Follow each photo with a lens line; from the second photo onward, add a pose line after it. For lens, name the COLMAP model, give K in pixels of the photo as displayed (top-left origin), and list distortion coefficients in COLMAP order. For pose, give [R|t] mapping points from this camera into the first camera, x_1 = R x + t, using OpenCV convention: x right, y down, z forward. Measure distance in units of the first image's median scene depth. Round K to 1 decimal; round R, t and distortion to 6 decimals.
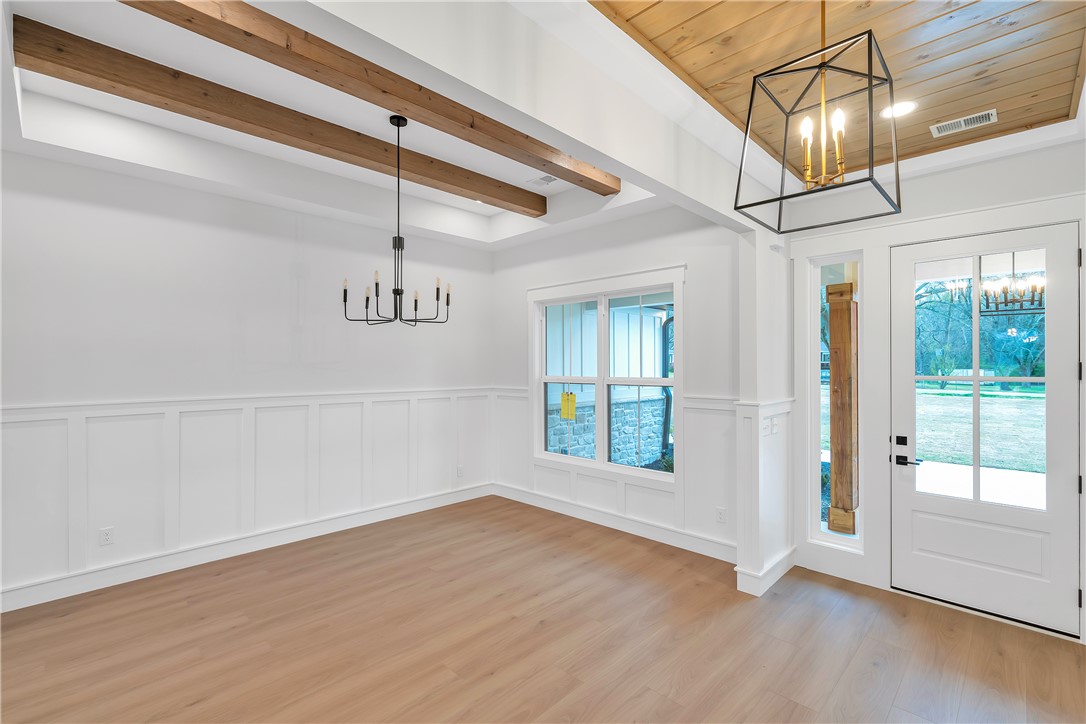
lens RADIAL K [[486.1, 0, 542.2], [0, 486.1, 362.9], [0, 0, 1]] dist [-0.003033, 0.000738]
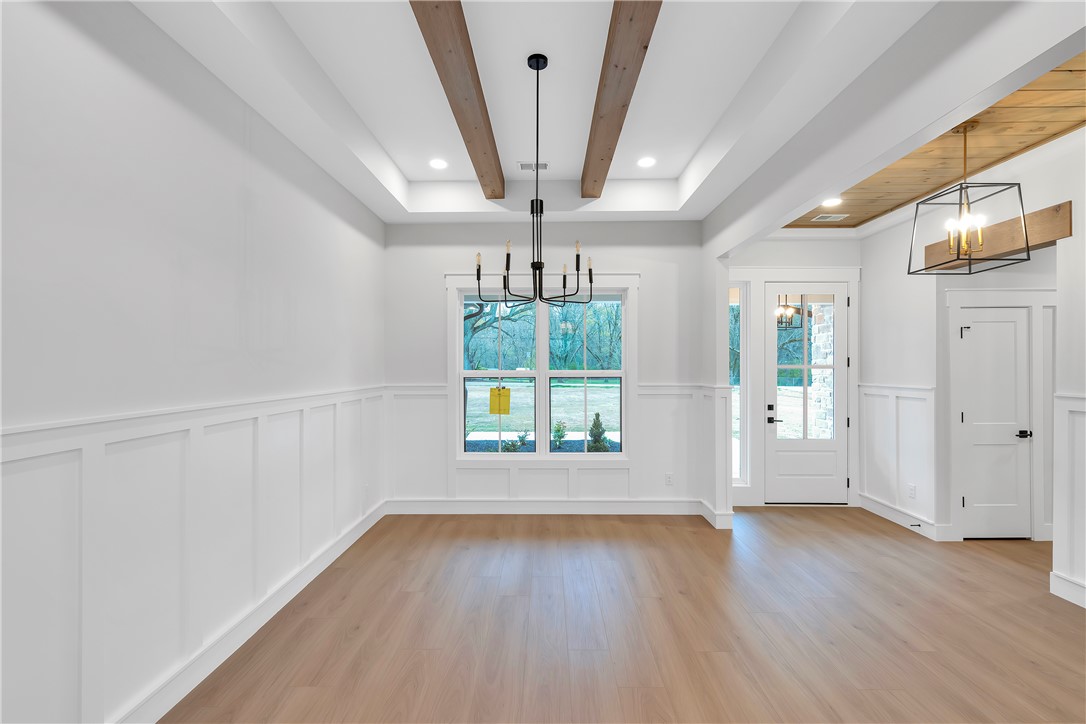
lens RADIAL K [[486.1, 0, 544.1], [0, 486.1, 363.0], [0, 0, 1]] dist [-0.003033, 0.000738]
pose [[0.716675, 0.003843, 0.697397, -0.777518], [-0.002980, 0.999993, -0.002448, 0.021263], [-0.697401, -0.000324, 0.716681, 0.350495]]
